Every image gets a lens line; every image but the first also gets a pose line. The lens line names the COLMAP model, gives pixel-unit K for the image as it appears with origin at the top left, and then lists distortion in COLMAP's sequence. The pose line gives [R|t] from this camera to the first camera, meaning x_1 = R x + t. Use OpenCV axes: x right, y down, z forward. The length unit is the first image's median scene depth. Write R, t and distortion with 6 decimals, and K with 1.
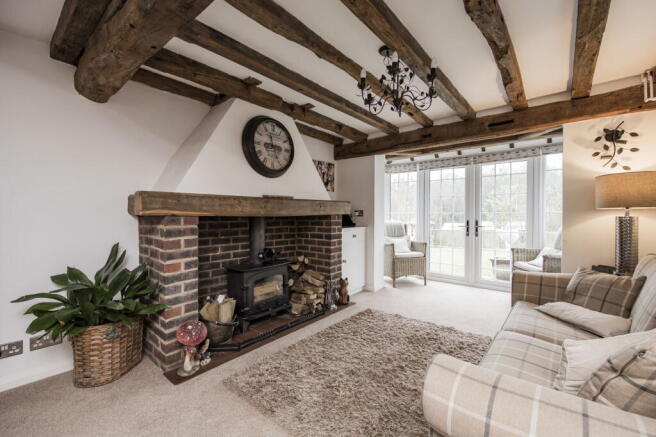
lens RADIAL K [[276.2, 0, 329.3], [0, 276.2, 215.8], [0, 0, 1]] dist [-0.001127, -0.000156]
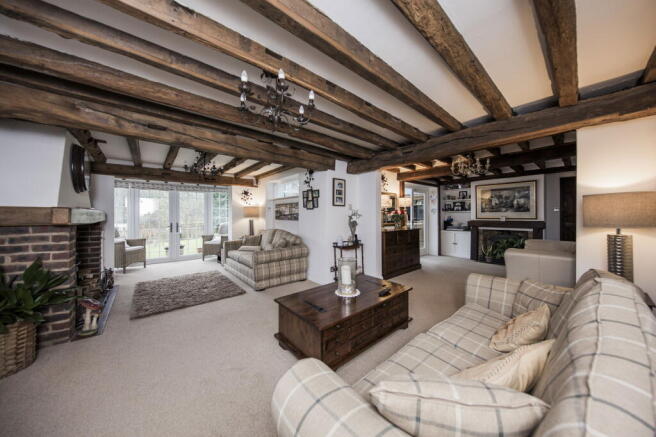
lens RADIAL K [[214.7, 0, 328.8], [0, 214.7, 217.8], [0, 0, 1]] dist [-0.000852, -0.000108]
pose [[0.181074, 0.001530, 0.983468, -0.923458], [0.012497, 0.999914, -0.003857, -0.000210], [-0.983390, 0.012989, 0.181040, -0.262164]]
